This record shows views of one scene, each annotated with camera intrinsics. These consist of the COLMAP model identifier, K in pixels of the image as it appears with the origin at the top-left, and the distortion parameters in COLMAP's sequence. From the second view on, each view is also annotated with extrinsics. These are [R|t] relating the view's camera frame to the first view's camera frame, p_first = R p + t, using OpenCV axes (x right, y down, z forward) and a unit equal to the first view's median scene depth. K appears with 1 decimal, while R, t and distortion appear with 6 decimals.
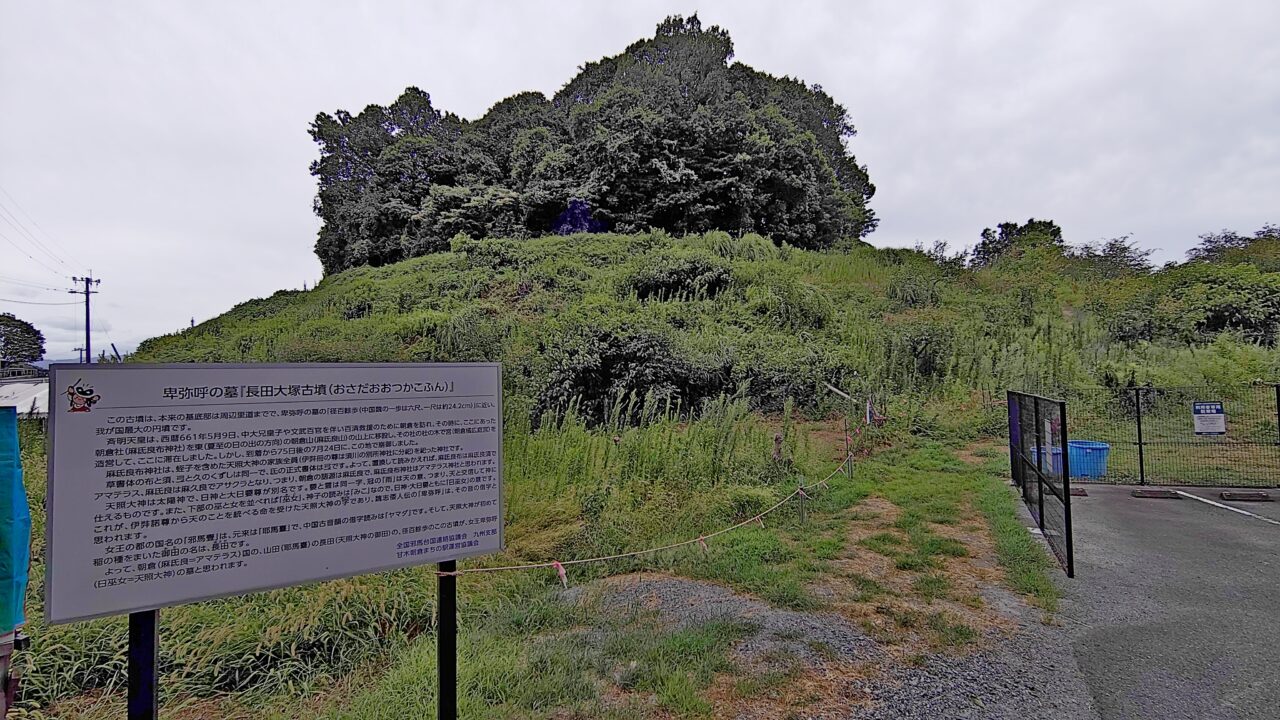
lens RADIAL K [[561.4, 0, 640.8], [0, 561.4, 359.9], [0, 0, 1]] dist [0.003304, -0.001951]
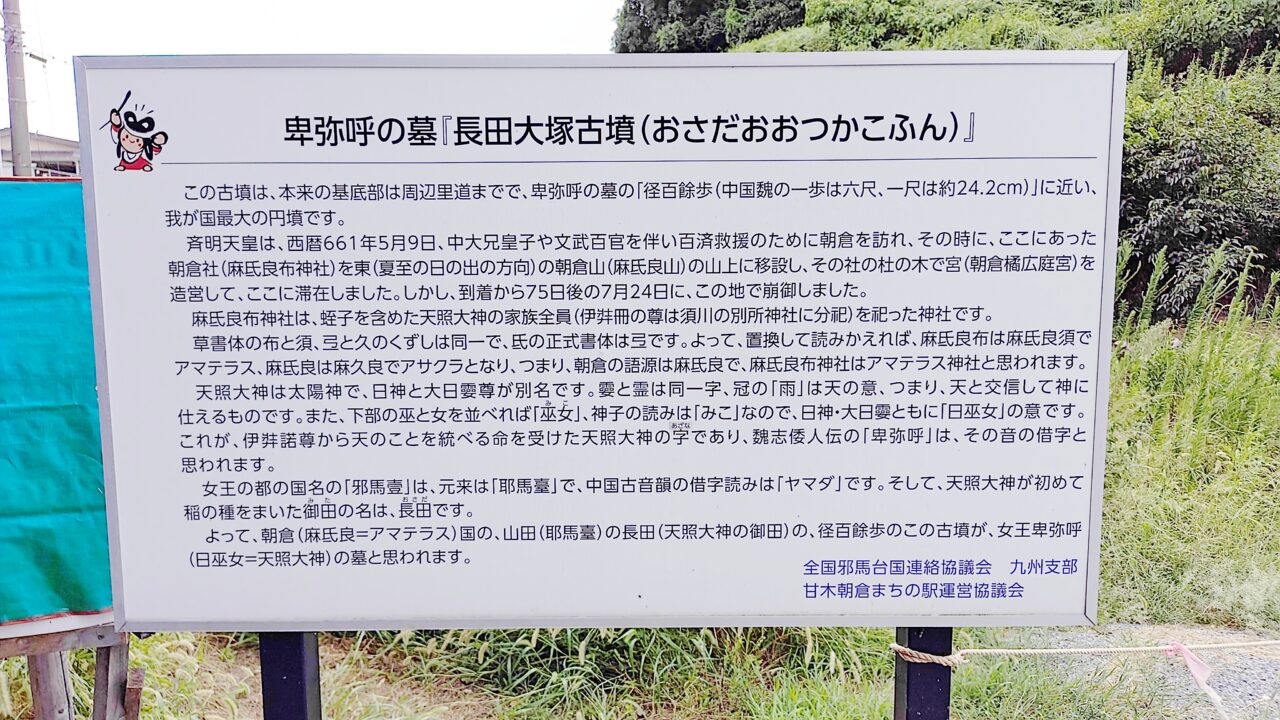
lens RADIAL K [[874.3, 0, 639.4], [0, 874.3, 357.8], [0, 0, 1]] dist [0.006424, 0.001023]
pose [[0.879520, 0.074220, -0.470038, -0.281039], [0.004055, 0.986557, 0.163367, 0.105883], [0.475844, -0.145591, 0.867396, 0.490357]]
